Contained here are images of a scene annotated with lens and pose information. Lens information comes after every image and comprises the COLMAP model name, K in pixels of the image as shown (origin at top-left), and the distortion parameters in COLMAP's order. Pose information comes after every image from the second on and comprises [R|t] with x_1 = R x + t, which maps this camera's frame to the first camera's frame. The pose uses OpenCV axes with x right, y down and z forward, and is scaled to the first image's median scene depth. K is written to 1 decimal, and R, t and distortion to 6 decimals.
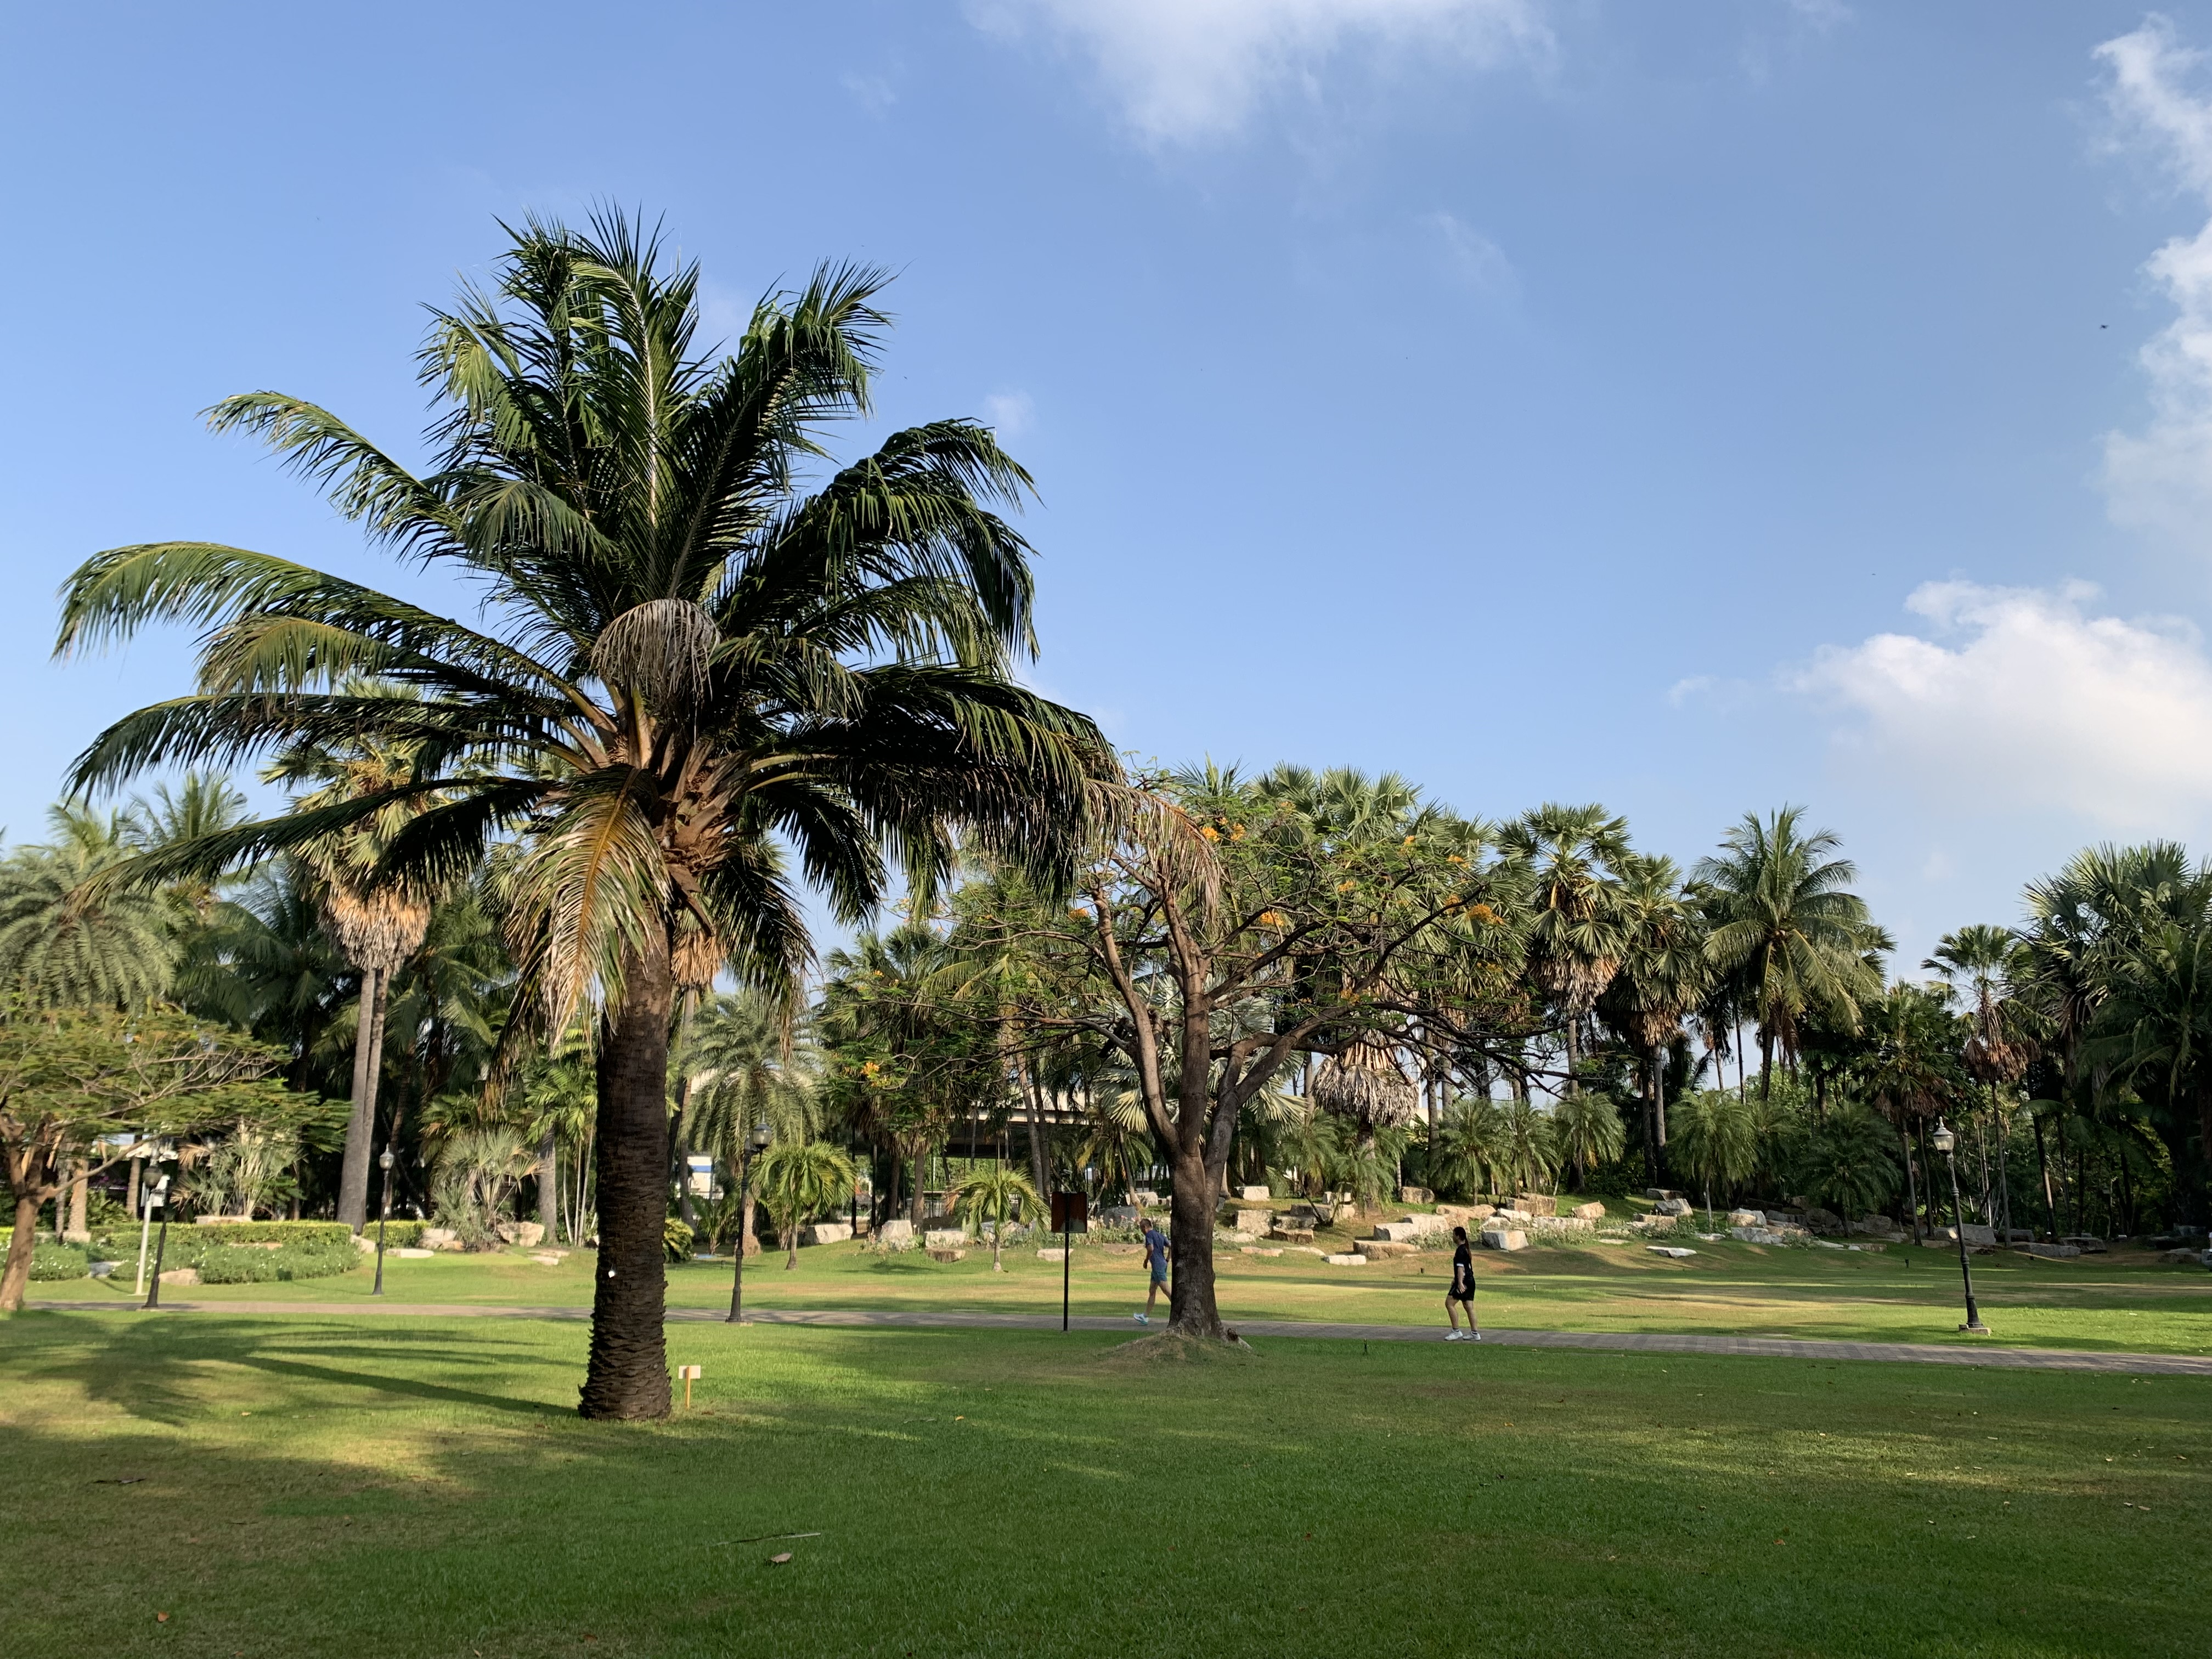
lens RADIAL K [[1696.7, 0, 1106.0], [0, 1696.7, 829.5], [0, 0, 1]] dist [0.105486, -0.158212]
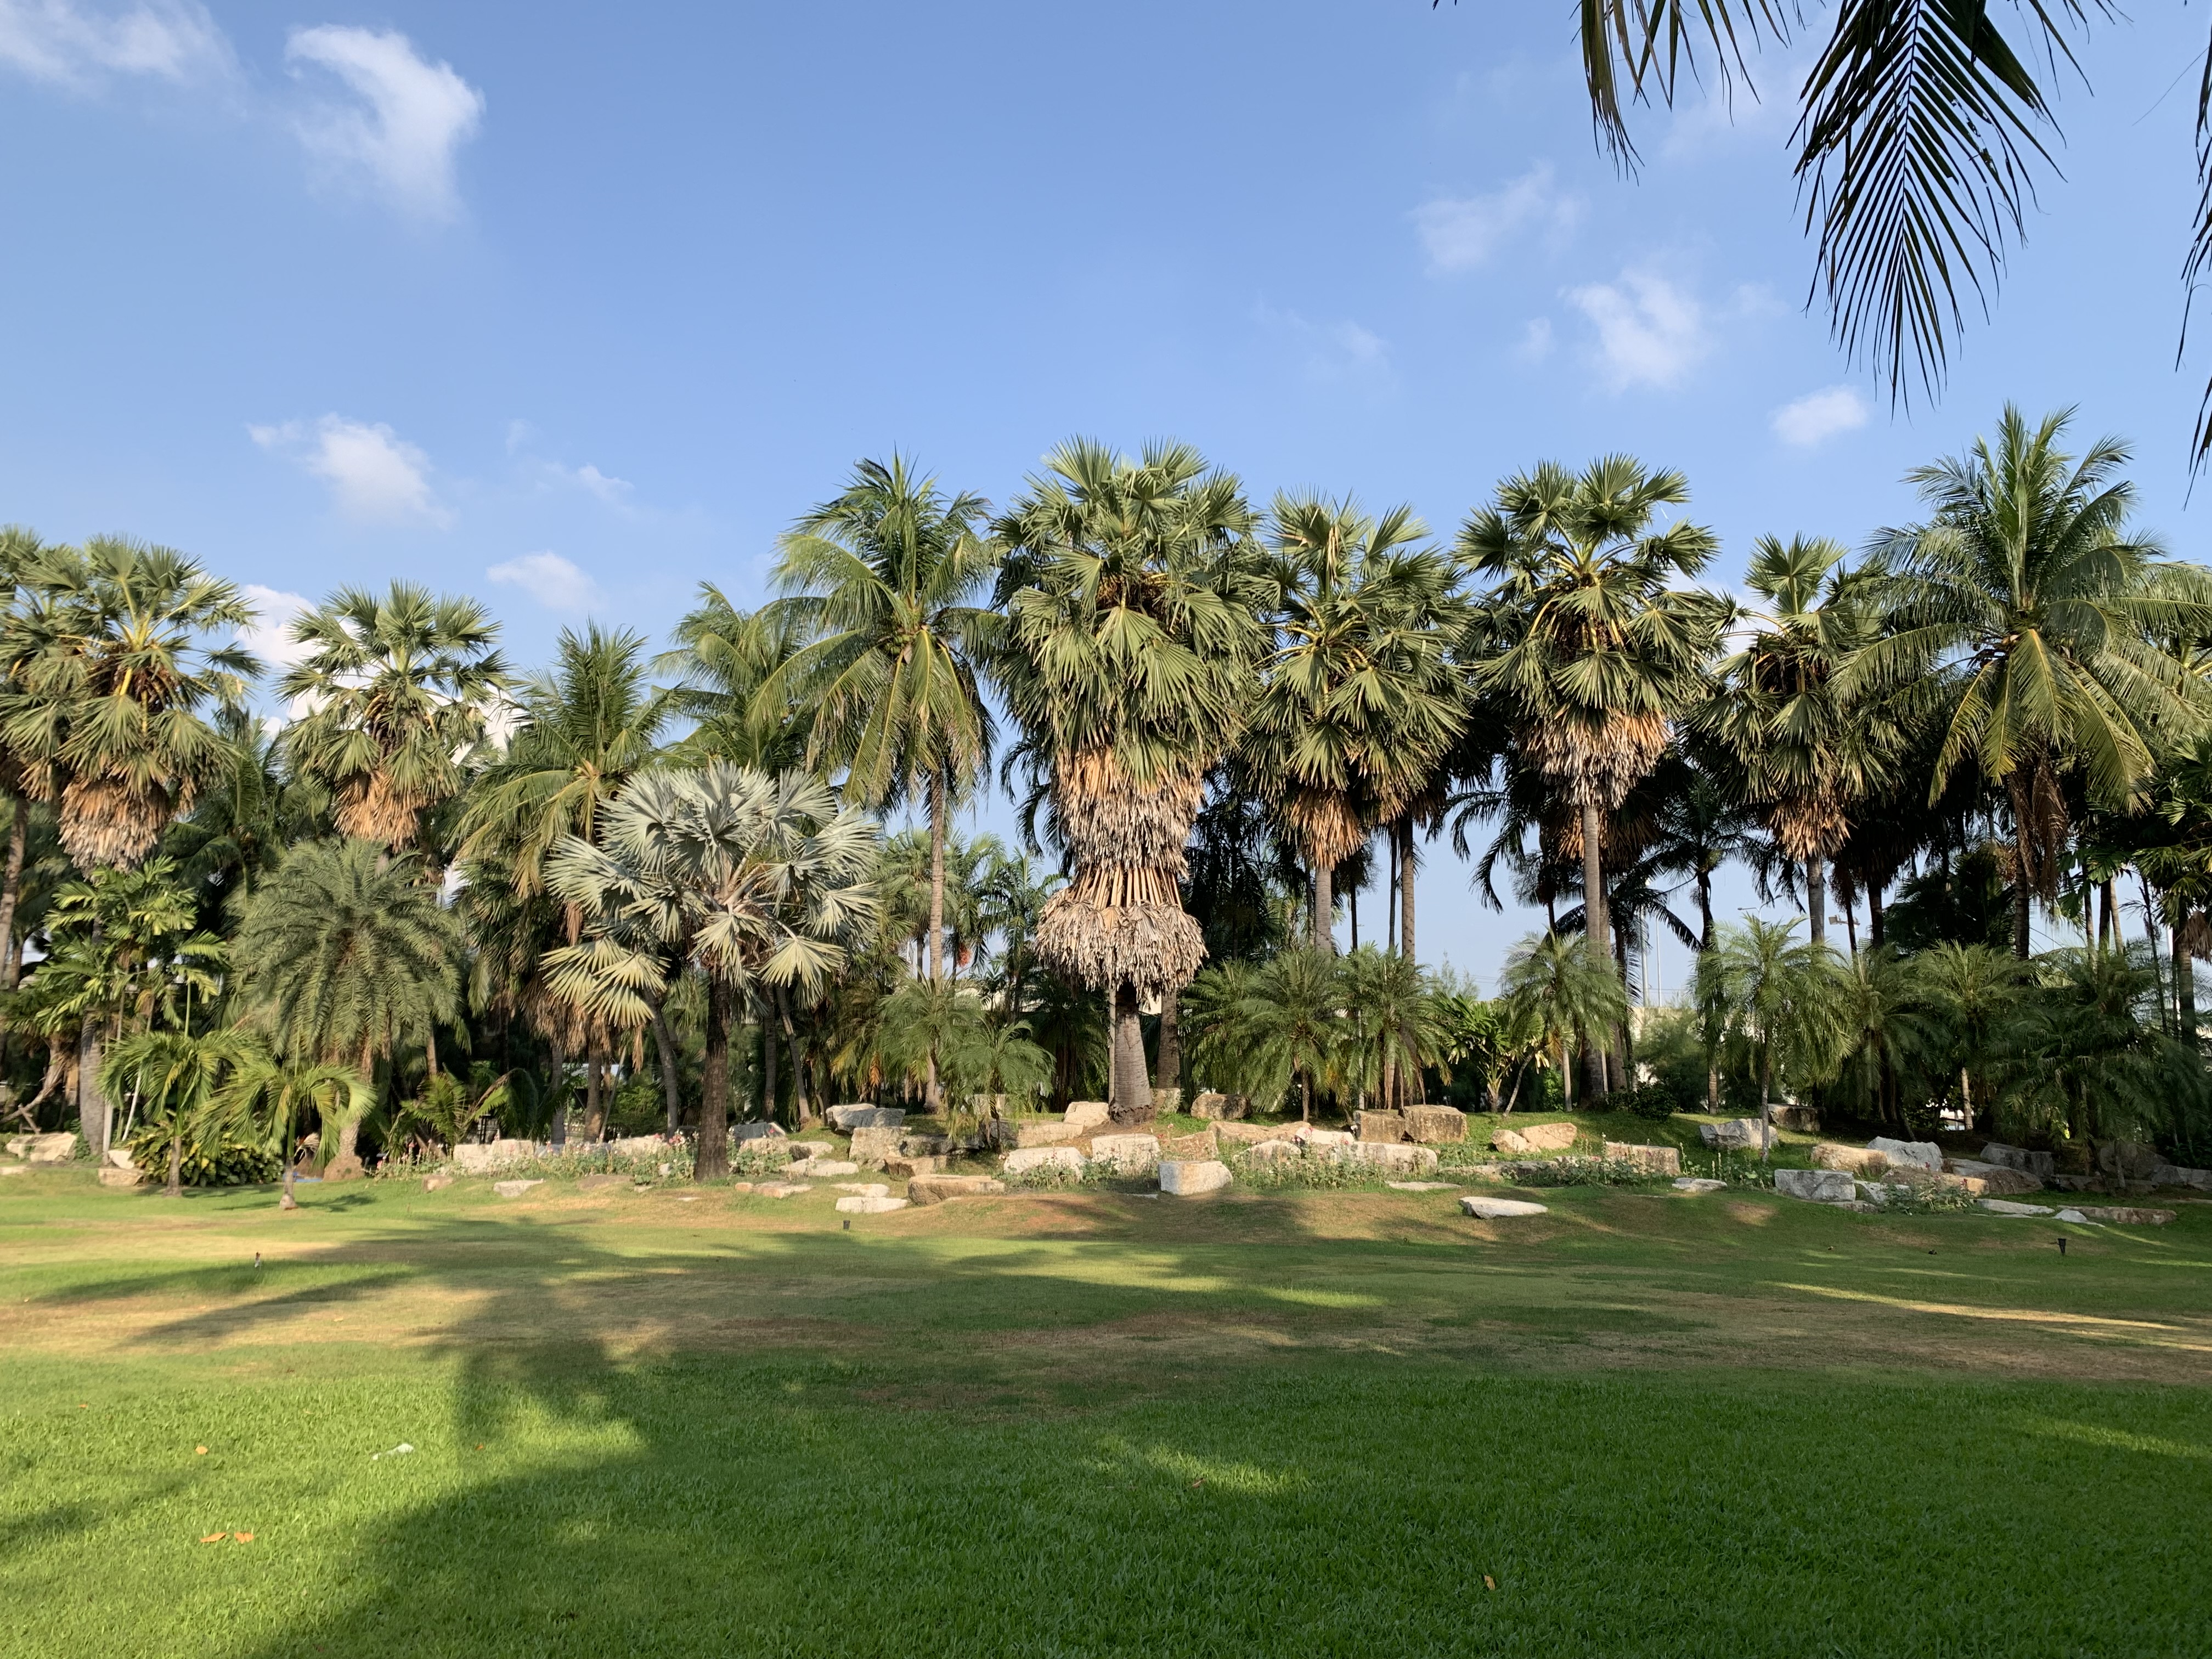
lens RADIAL K [[1686.7, 0, 1107.7], [0, 1686.7, 840.8], [0, 0, 1]] dist [0.098147, -0.087342]
pose [[0.895347, -0.064582, -0.440661, 0.375004], [0.082492, 0.996358, 0.021587, 0.089157], [0.437662, -0.055679, 0.897414, 0.386398]]
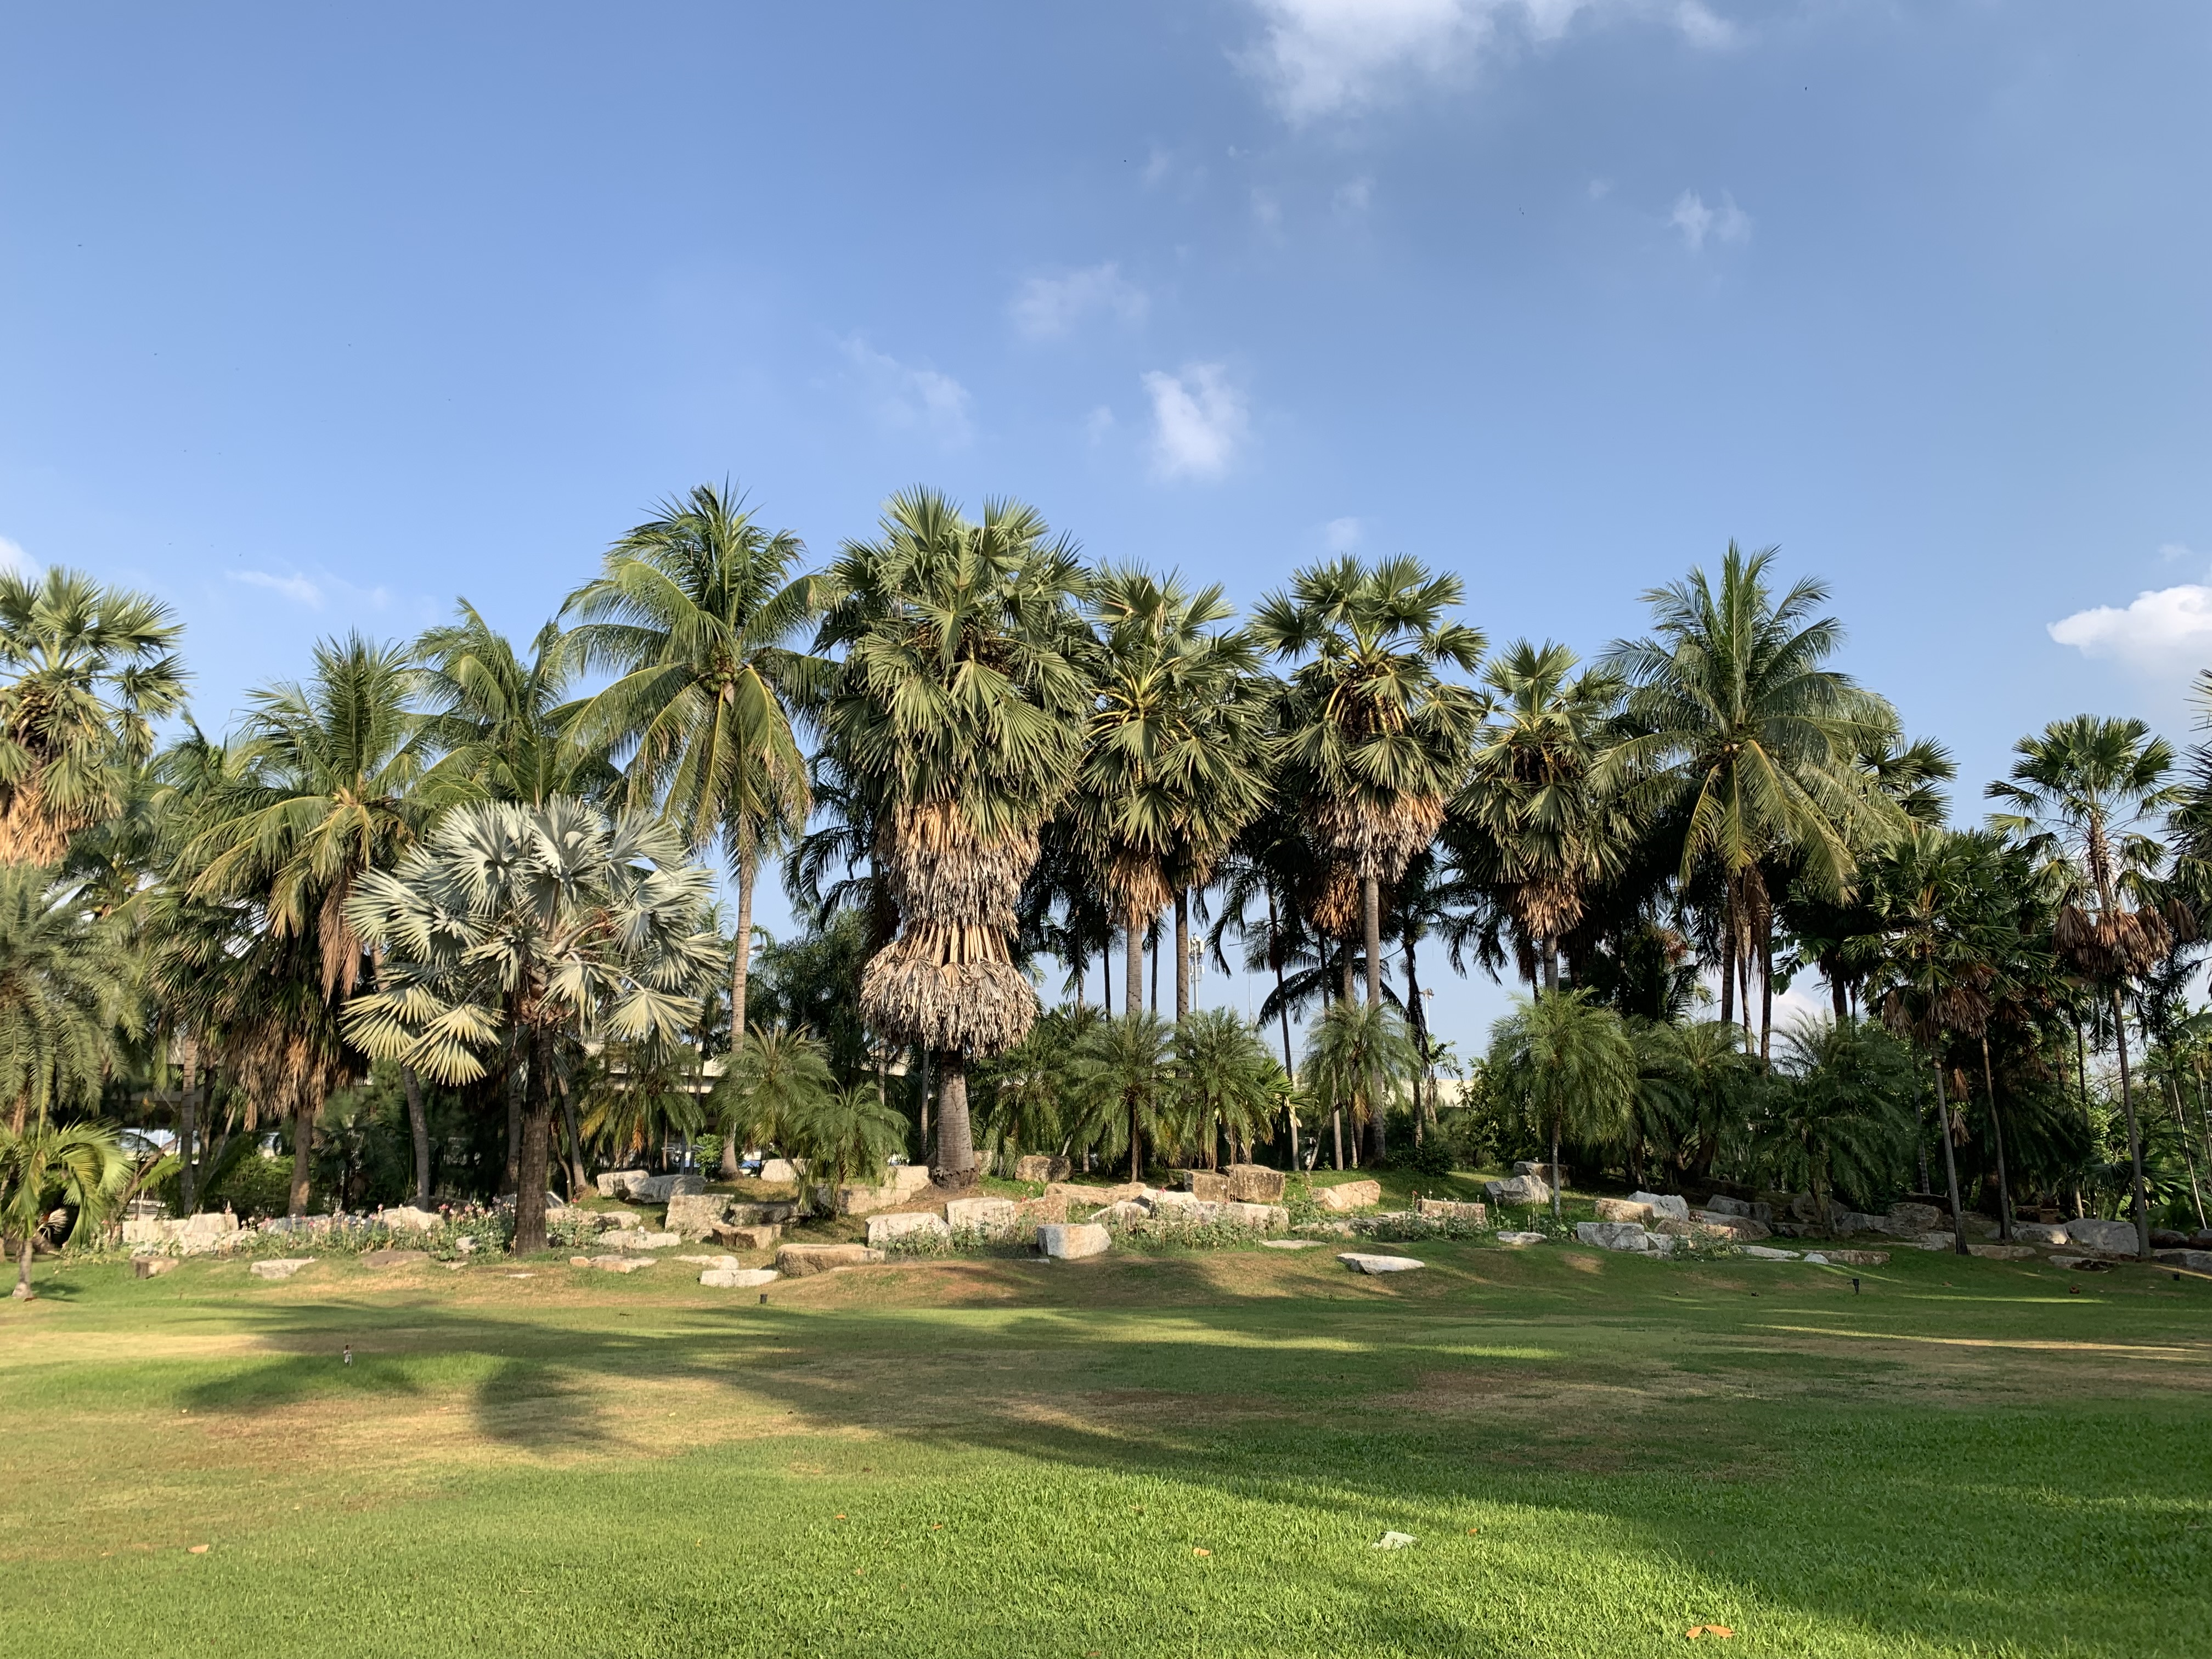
lens RADIAL K [[1696.7, 0, 1106.0], [0, 1696.7, 829.5], [0, 0, 1]] dist [0.105486, -0.158212]
pose [[0.982489, -0.038883, -0.182219, 0.285712], [0.038912, 0.999237, -0.003419, 0.083672], [0.182213, -0.003731, 0.983252, 0.355554]]
